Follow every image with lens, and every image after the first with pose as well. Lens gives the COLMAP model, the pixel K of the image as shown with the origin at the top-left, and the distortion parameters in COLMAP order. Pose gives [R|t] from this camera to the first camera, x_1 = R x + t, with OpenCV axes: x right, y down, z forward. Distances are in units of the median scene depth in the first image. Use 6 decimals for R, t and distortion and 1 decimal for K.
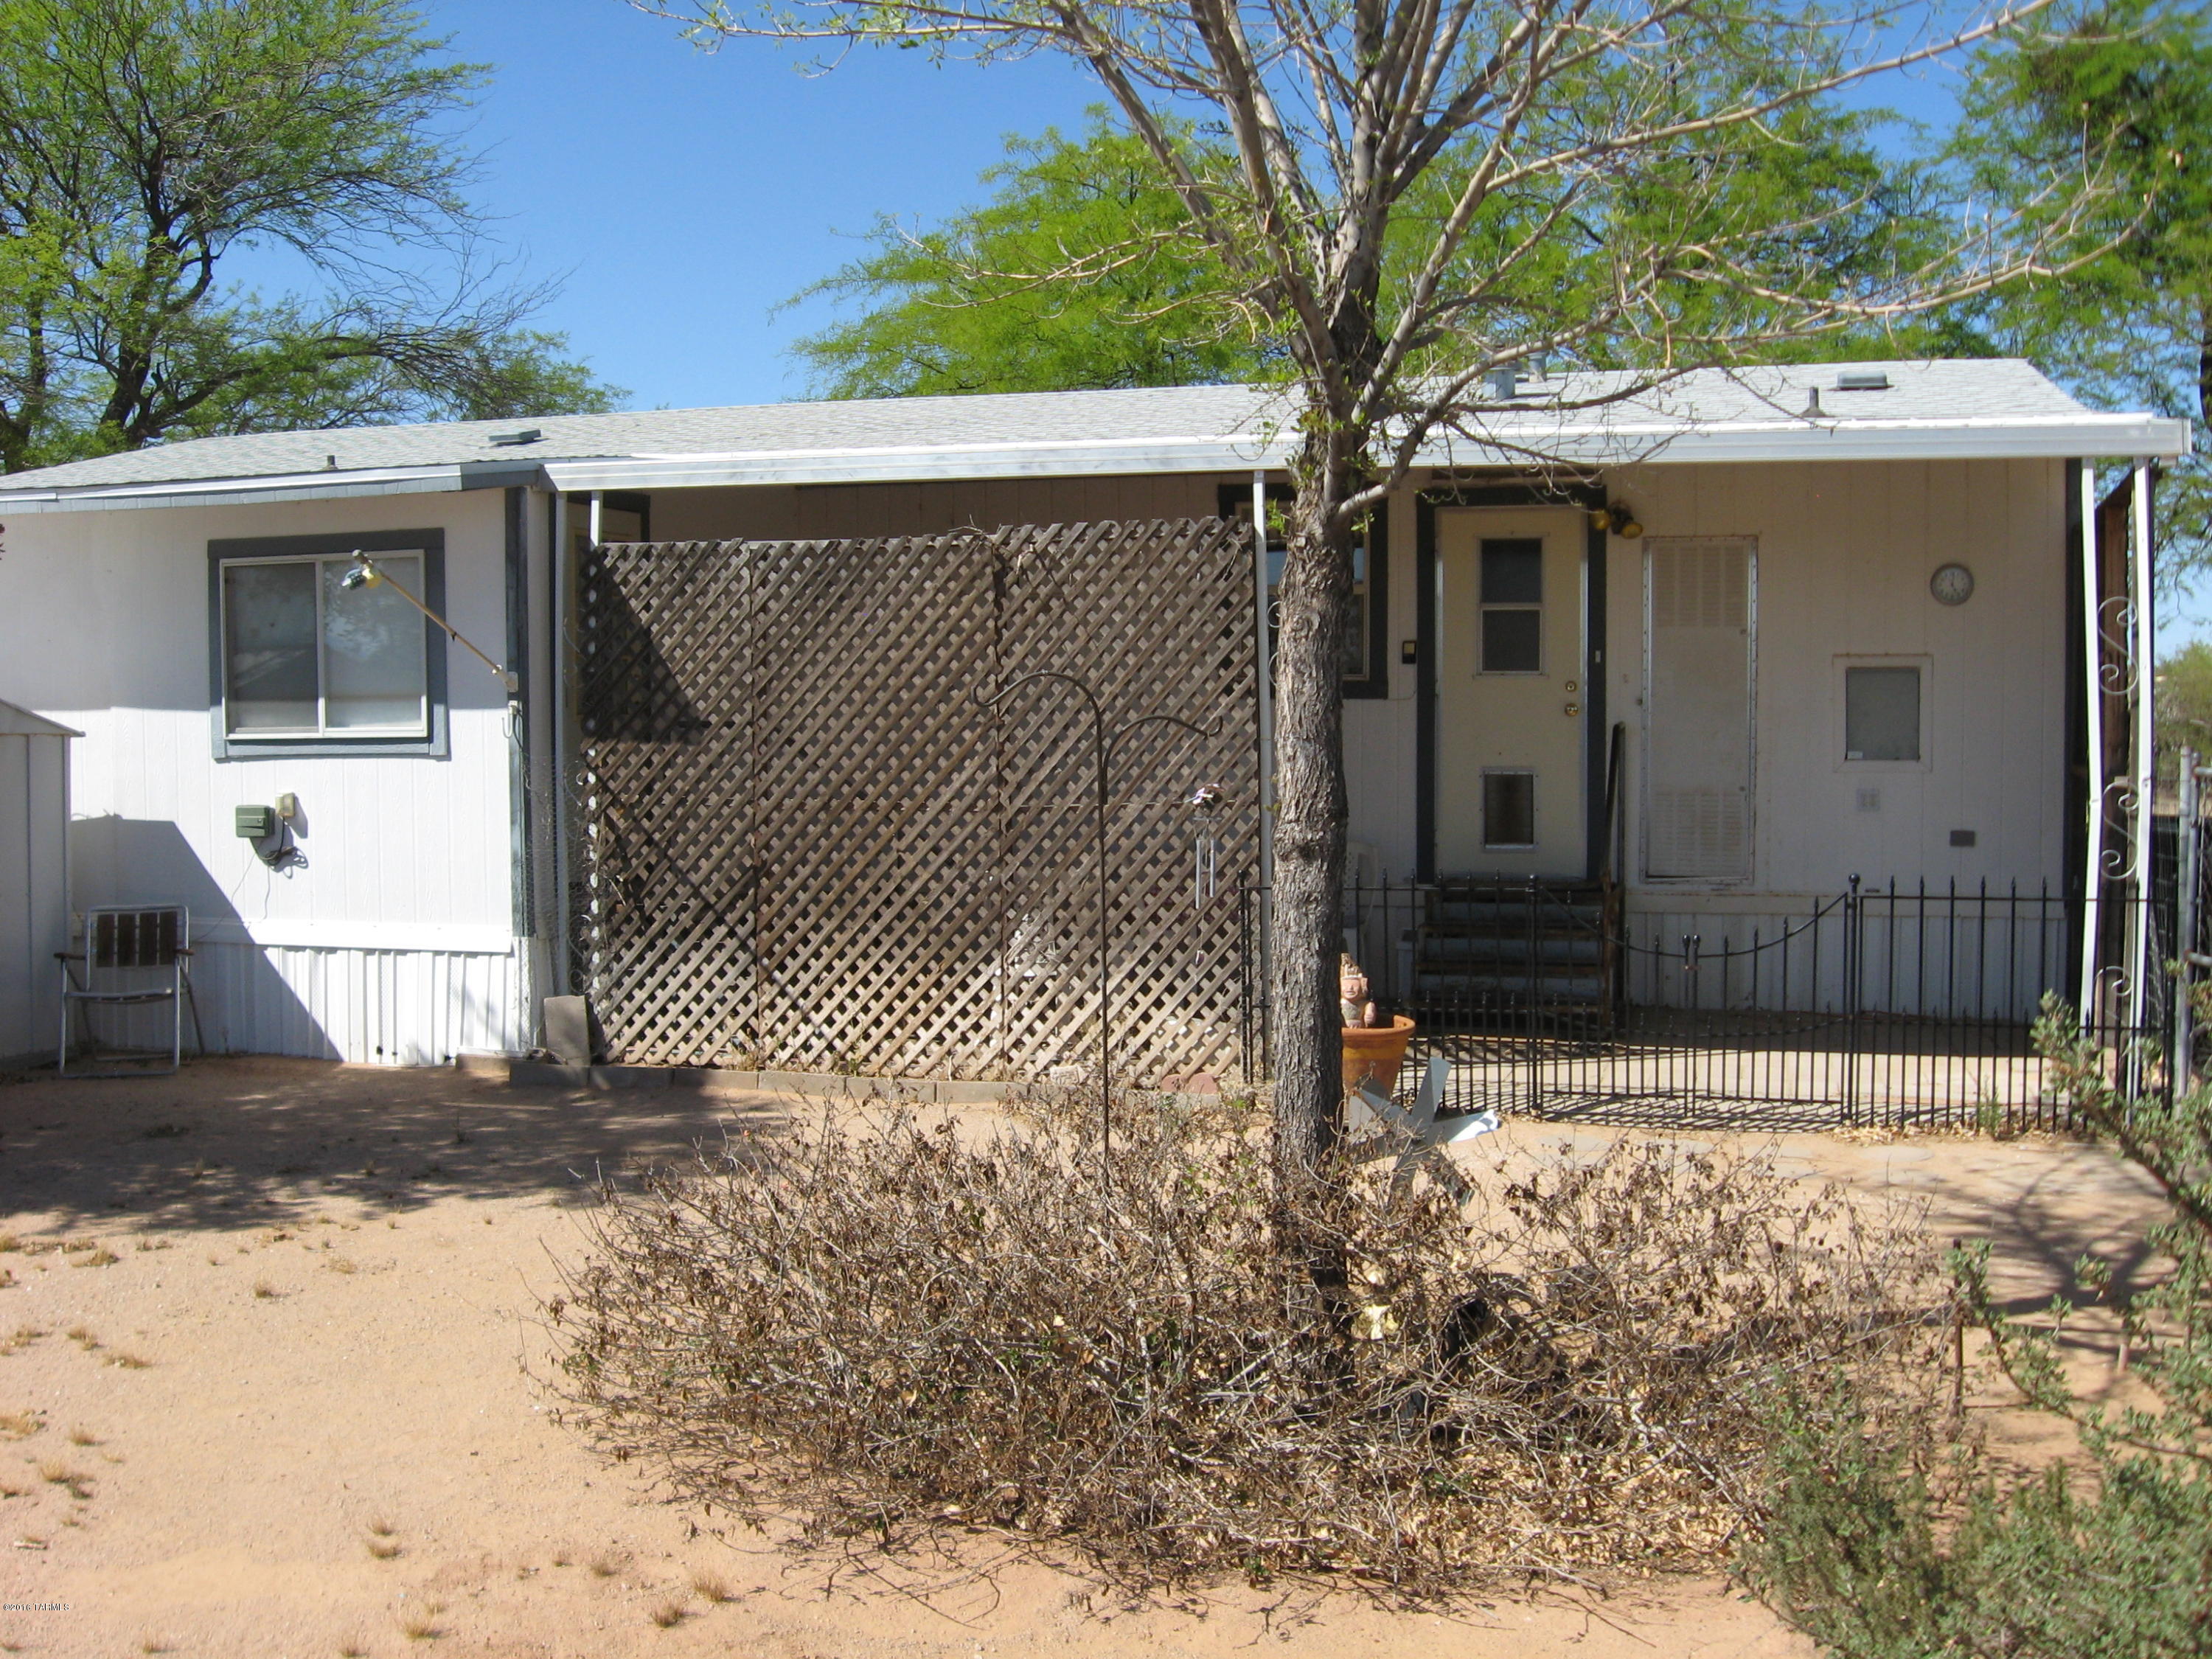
lens RADIAL K [[2251.8, 0, 1096.0], [0, 2251.8, 829.3], [0, 0, 1]] dist [-0.107212, 0.000000]
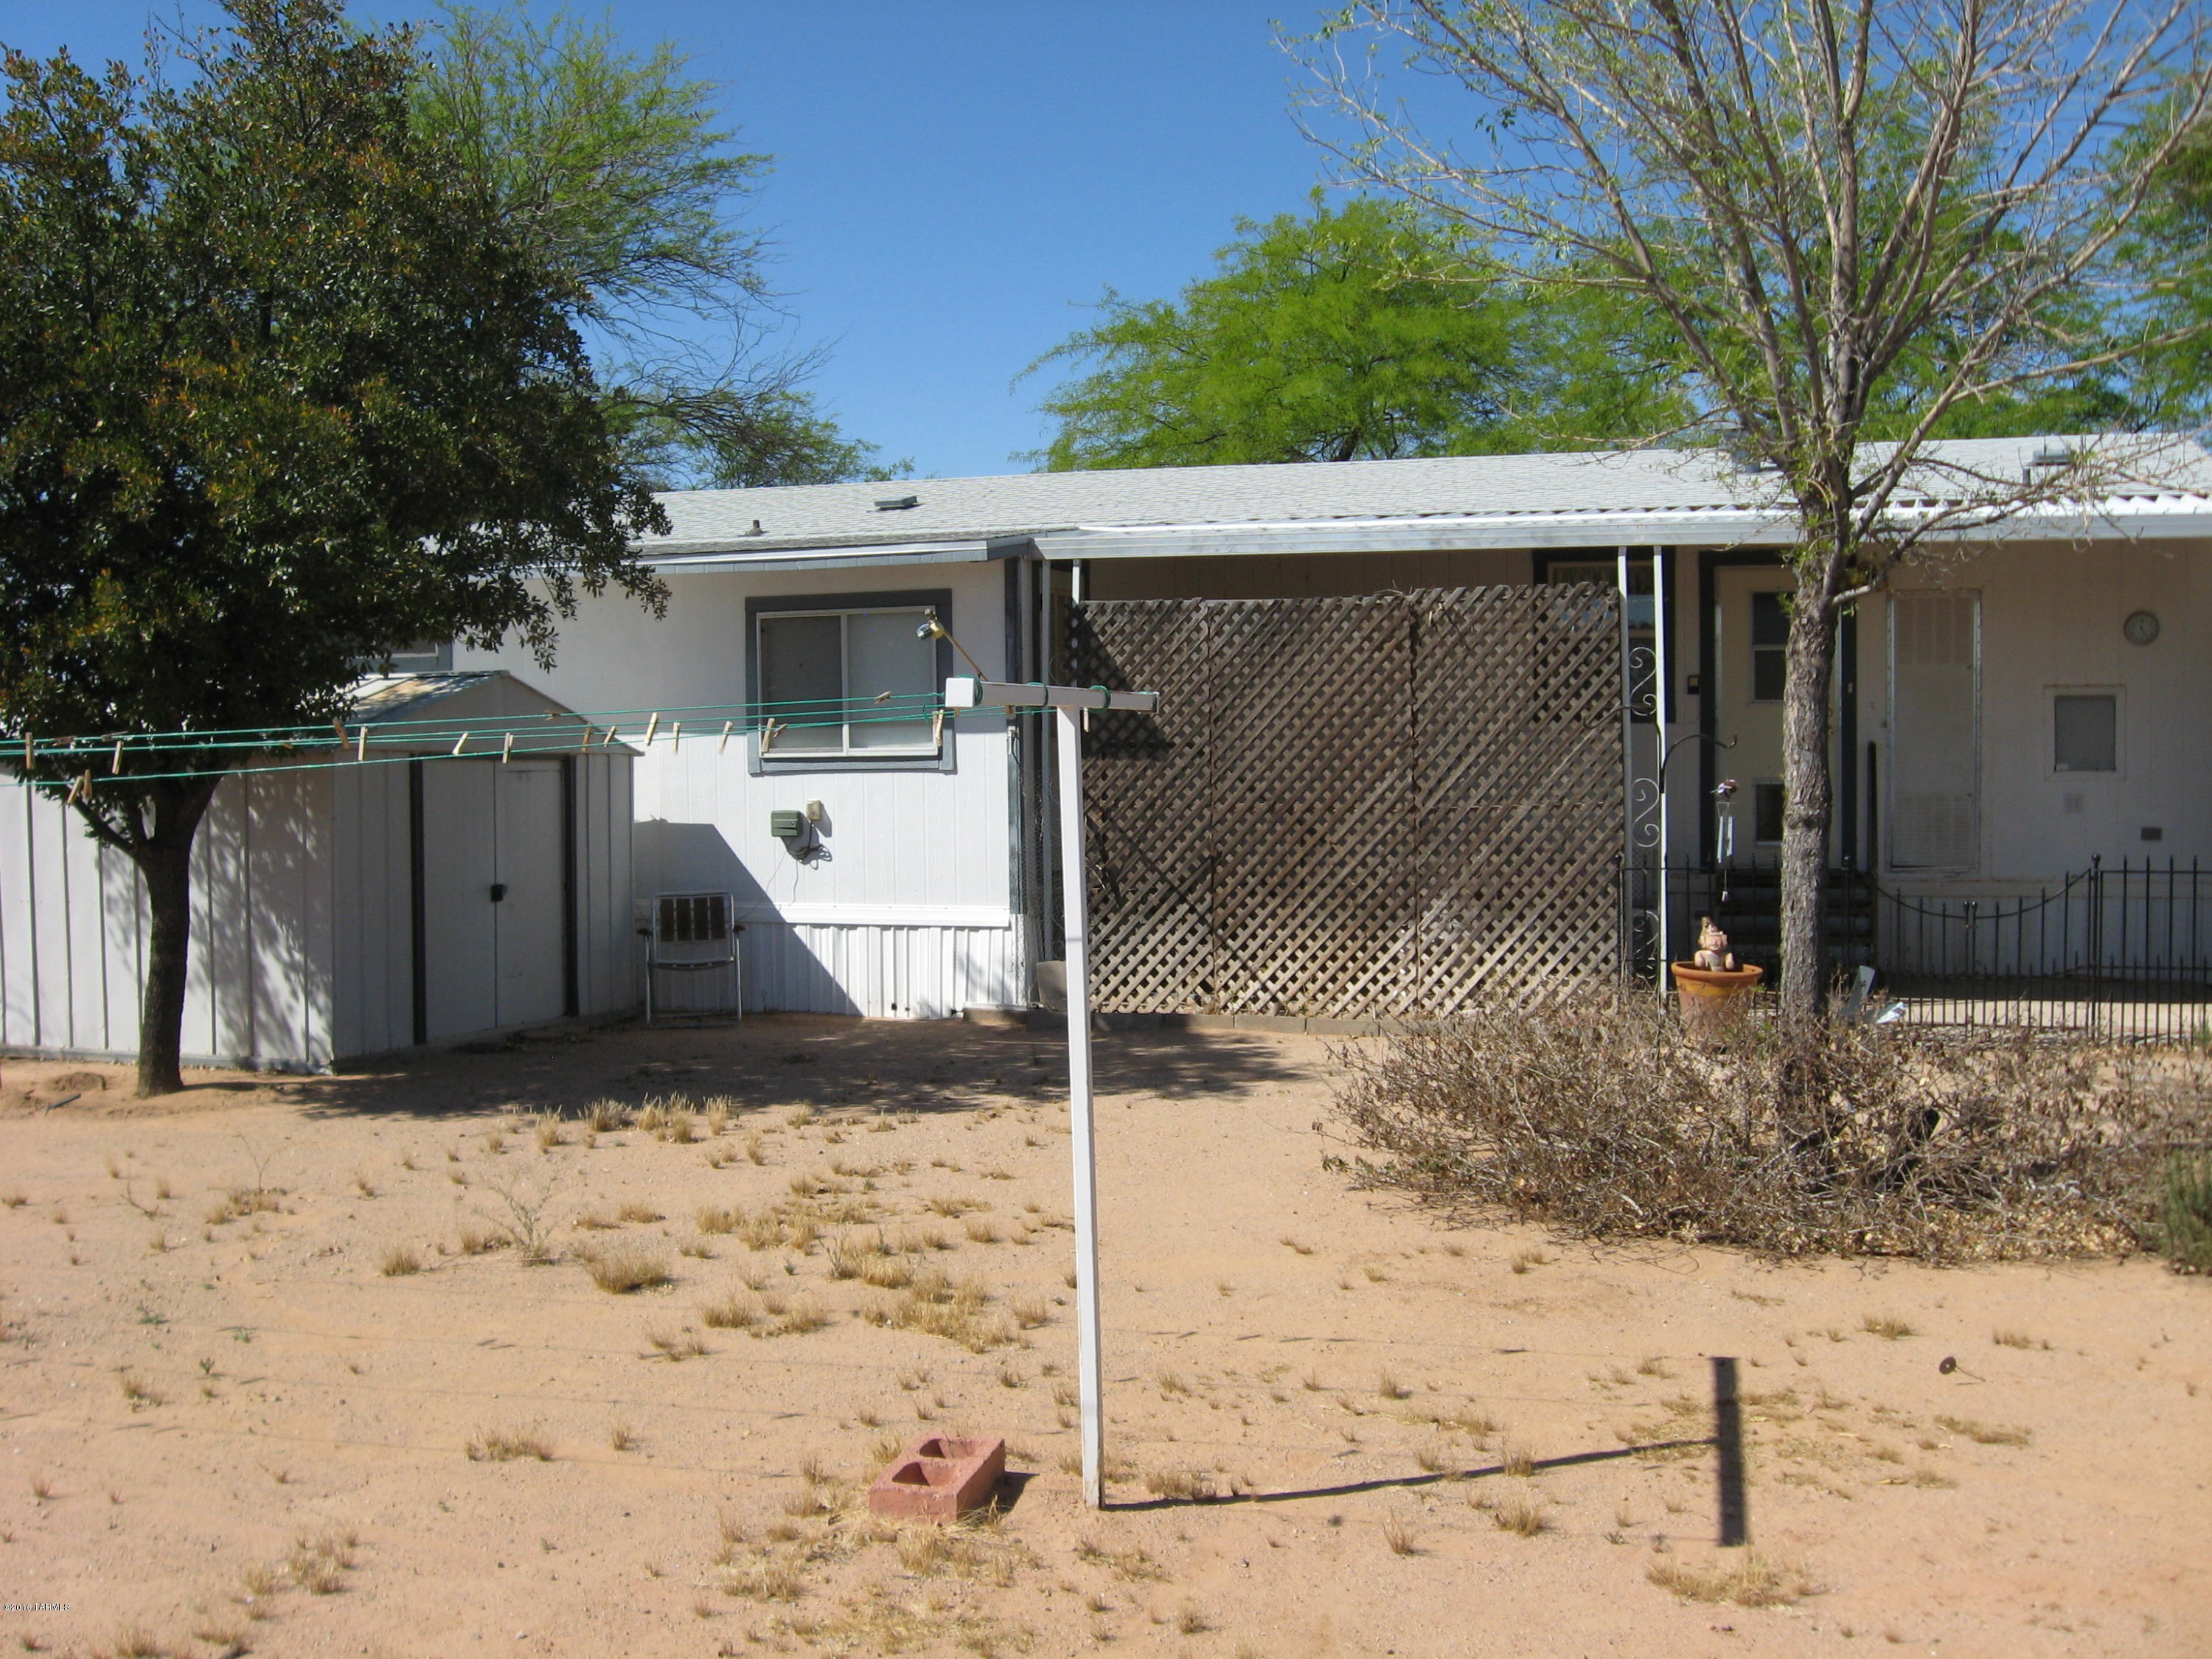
lens RADIAL K [[2251.8, 0, 1120.4], [0, 2251.8, 827.2], [0, 0, 1]] dist [-0.107212, 0.000000]
pose [[0.999668, -0.003419, -0.025539, -0.168841], [0.003108, 0.999921, -0.012215, 0.015043], [0.025579, 0.012132, 0.999599, -0.266691]]
